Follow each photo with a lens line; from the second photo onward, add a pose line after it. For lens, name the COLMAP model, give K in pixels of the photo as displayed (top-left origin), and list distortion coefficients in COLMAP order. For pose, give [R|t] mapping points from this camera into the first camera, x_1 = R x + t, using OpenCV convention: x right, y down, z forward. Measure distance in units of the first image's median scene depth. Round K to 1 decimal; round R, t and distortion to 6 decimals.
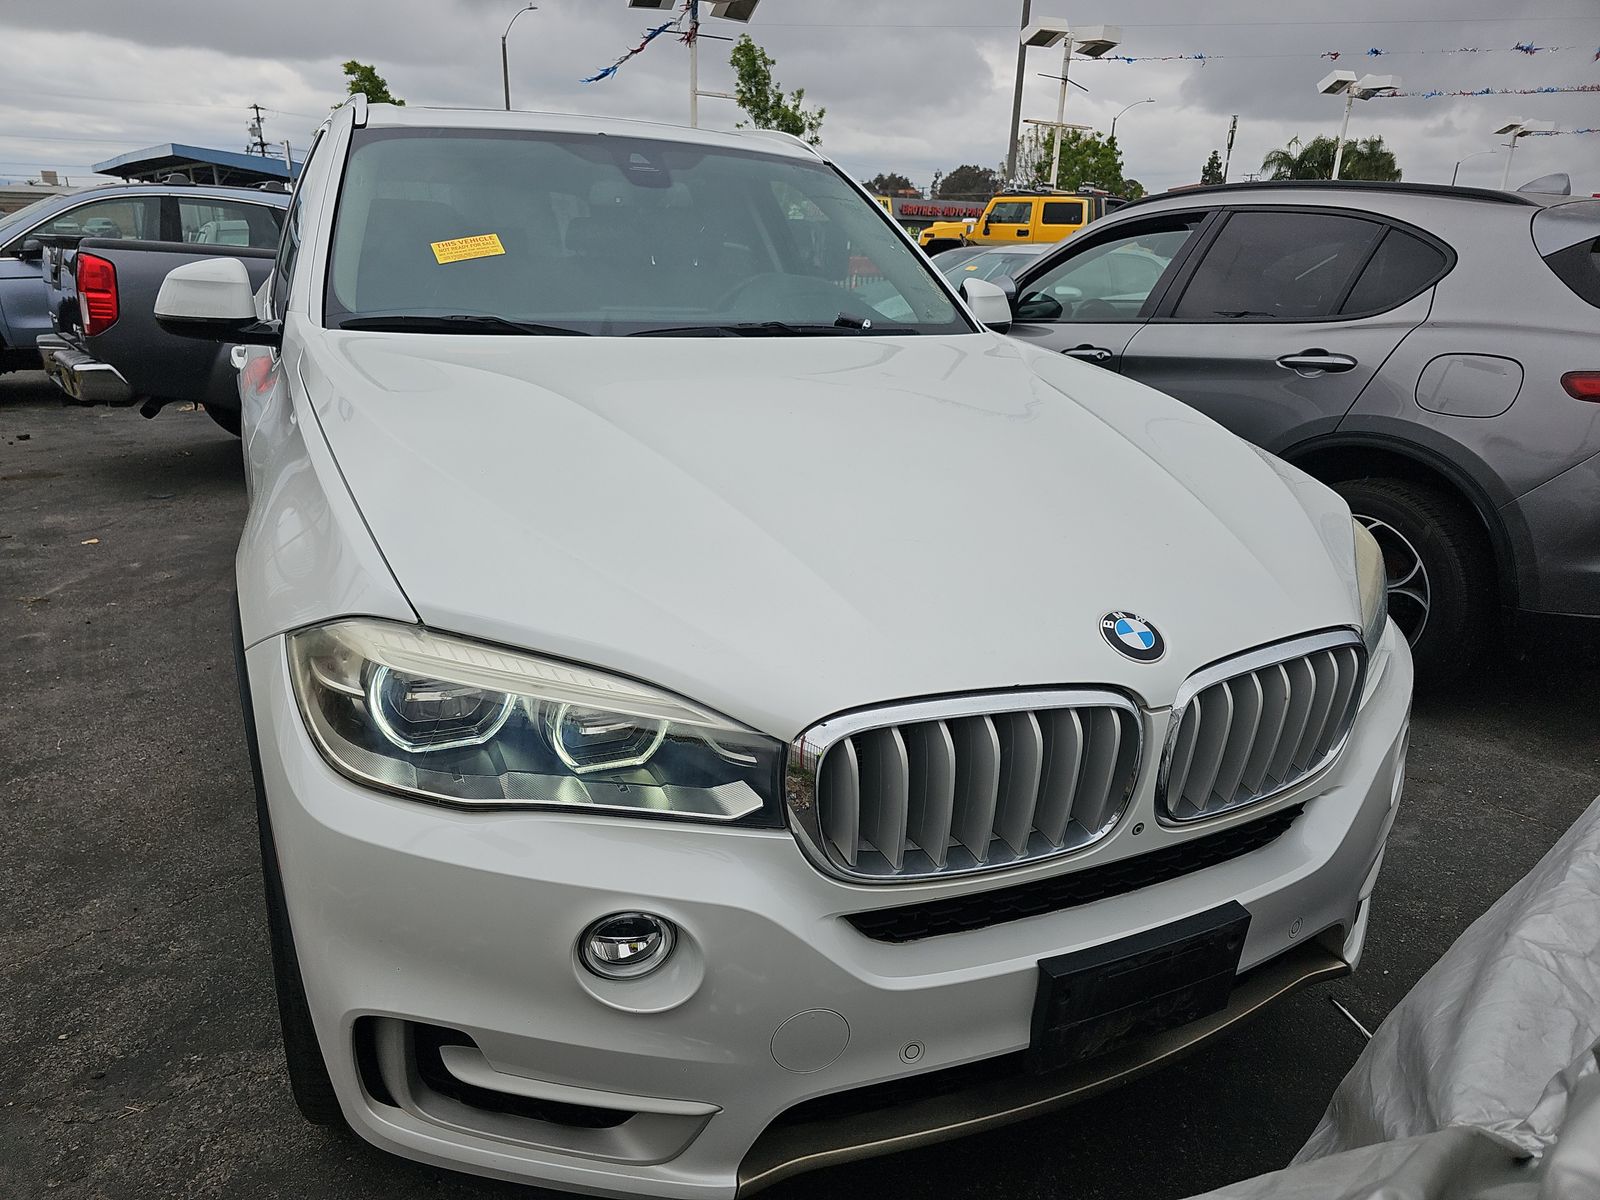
lens RADIAL K [[1055.5, 0, 791.0], [0, 1055.5, 606.0], [0, 0, 1]] dist [0.030517, -0.024482]
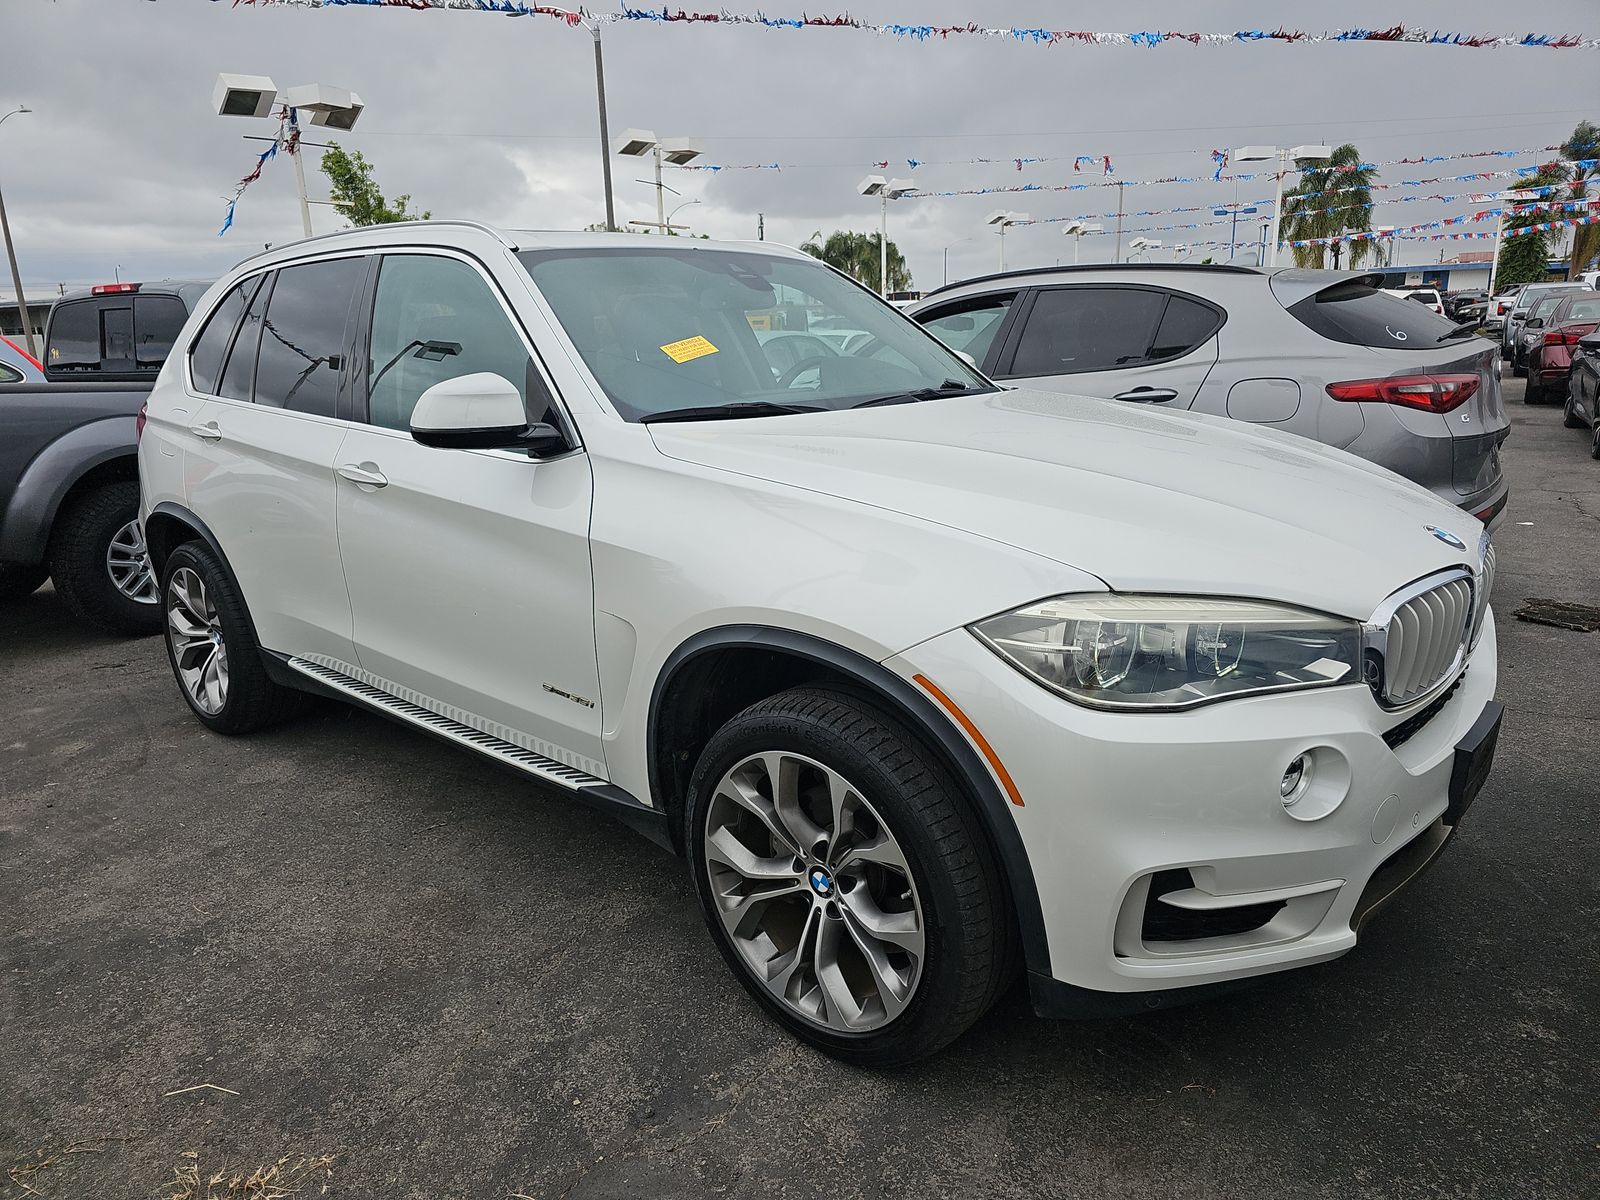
lens RADIAL K [[1062.0, 0, 770.6], [0, 1062.0, 603.2], [0, 0, 1]] dist [0.081565, -0.101232]
pose [[0.918689, -0.152733, 0.364258, -0.116004], [0.183364, 0.981731, -0.050820, 0.001934], [-0.349841, 0.113480, 0.929911, -0.014332]]
